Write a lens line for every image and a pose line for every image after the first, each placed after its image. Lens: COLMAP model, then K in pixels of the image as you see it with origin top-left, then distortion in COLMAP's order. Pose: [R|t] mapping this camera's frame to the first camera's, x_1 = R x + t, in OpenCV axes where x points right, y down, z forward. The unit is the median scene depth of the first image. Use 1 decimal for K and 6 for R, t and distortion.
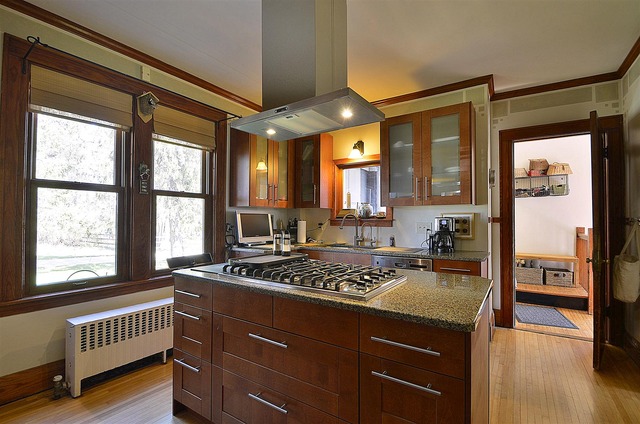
lens RADIAL K [[287.4, 0, 320.0], [0, 287.4, 212.0], [0, 0, 1]] dist [0.000852, -0.000123]
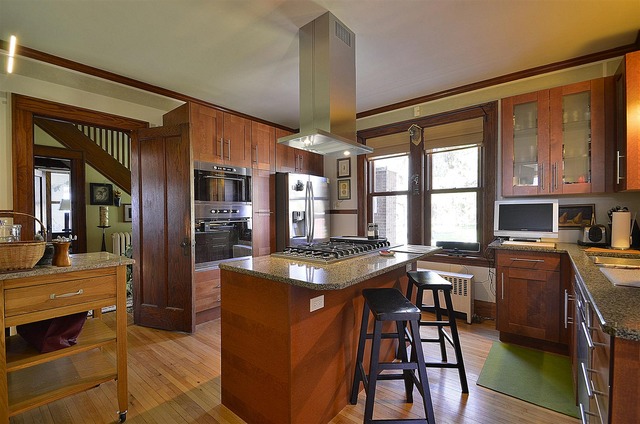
lens RADIAL K [[287.4, 0, 320.0], [0, 287.4, 212.0], [0, 0, 1]] dist [0.000852, -0.000123]
pose [[-0.083106, -0.008174, -0.996507, 0.710322], [0.027718, 0.999561, -0.010511, 0.022738], [0.996155, -0.028495, -0.082843, 0.506732]]
